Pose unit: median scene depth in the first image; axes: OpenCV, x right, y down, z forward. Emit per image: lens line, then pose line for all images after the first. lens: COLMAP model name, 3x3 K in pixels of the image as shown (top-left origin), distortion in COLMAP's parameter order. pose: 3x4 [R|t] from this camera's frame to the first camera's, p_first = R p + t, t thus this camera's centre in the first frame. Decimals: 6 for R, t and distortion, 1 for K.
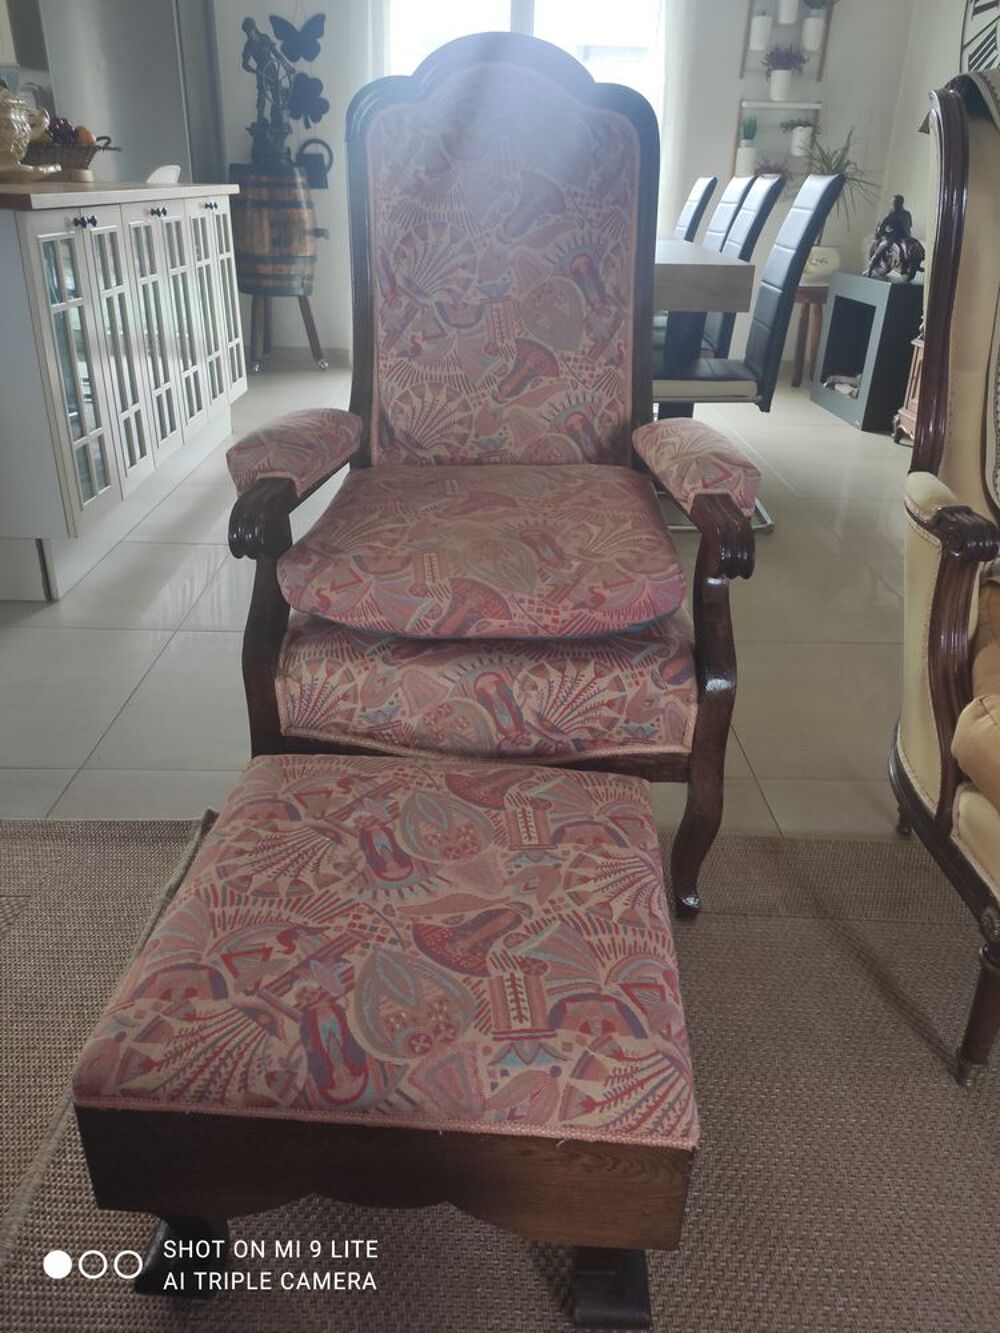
lens RADIAL K [[1032.3, 0, 500.0], [0, 1032.3, 666.5], [0, 0, 1]] dist [-0.006576, -0.000924]
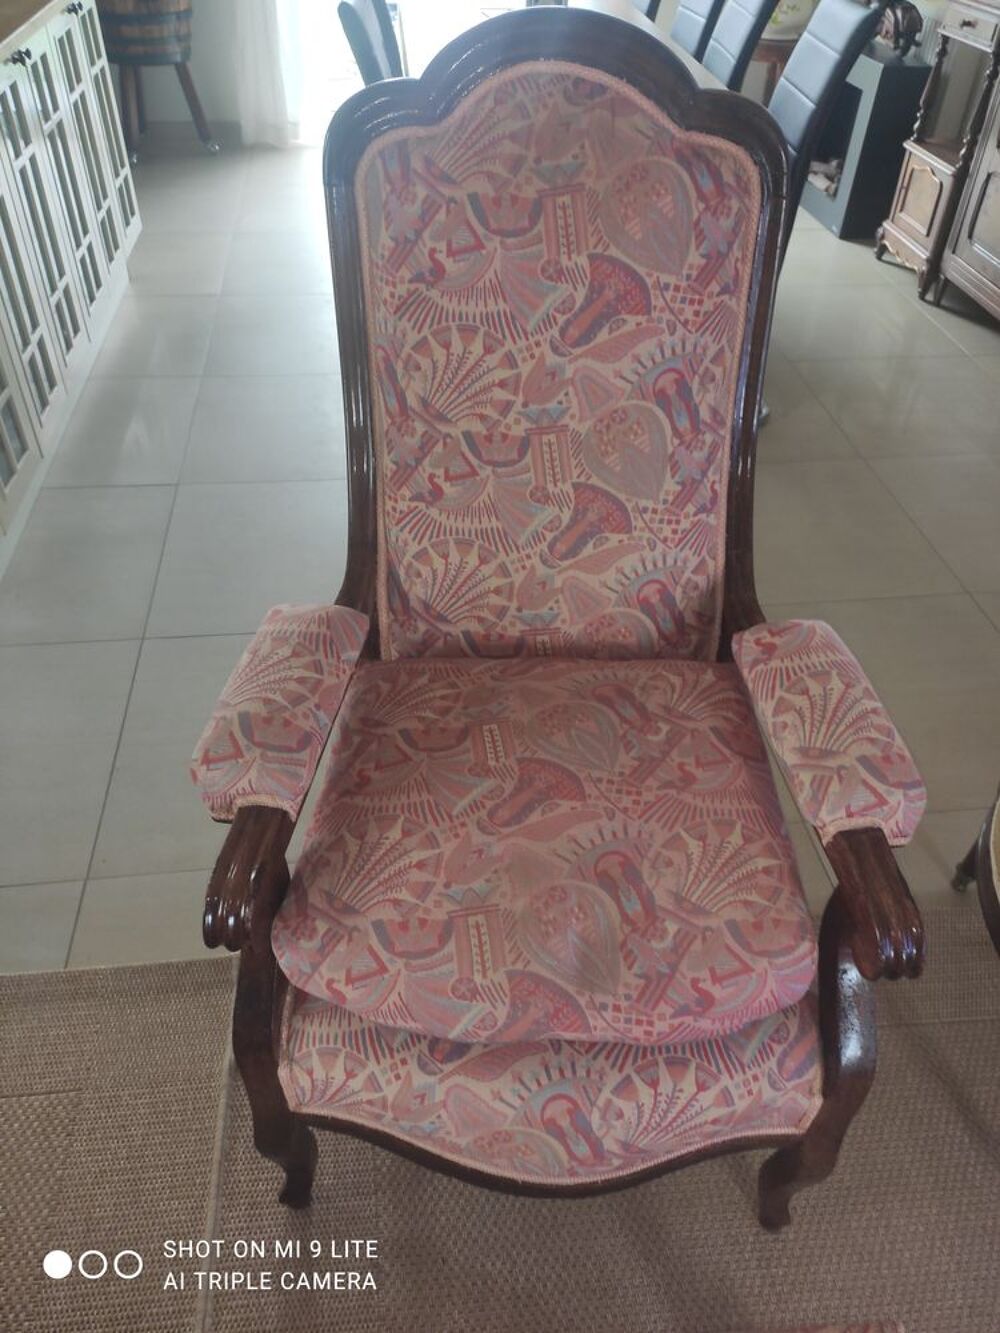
lens RADIAL K [[1032.3, 0, 500.0], [0, 1032.3, 666.5], [0, 0, 1]] dist [-0.006576, -0.000924]
pose [[0.999863, -0.008899, 0.013949, -0.048662], [0.005027, 0.966581, 0.256313, -0.385292], [-0.015764, -0.256208, 0.966493, 0.267781]]
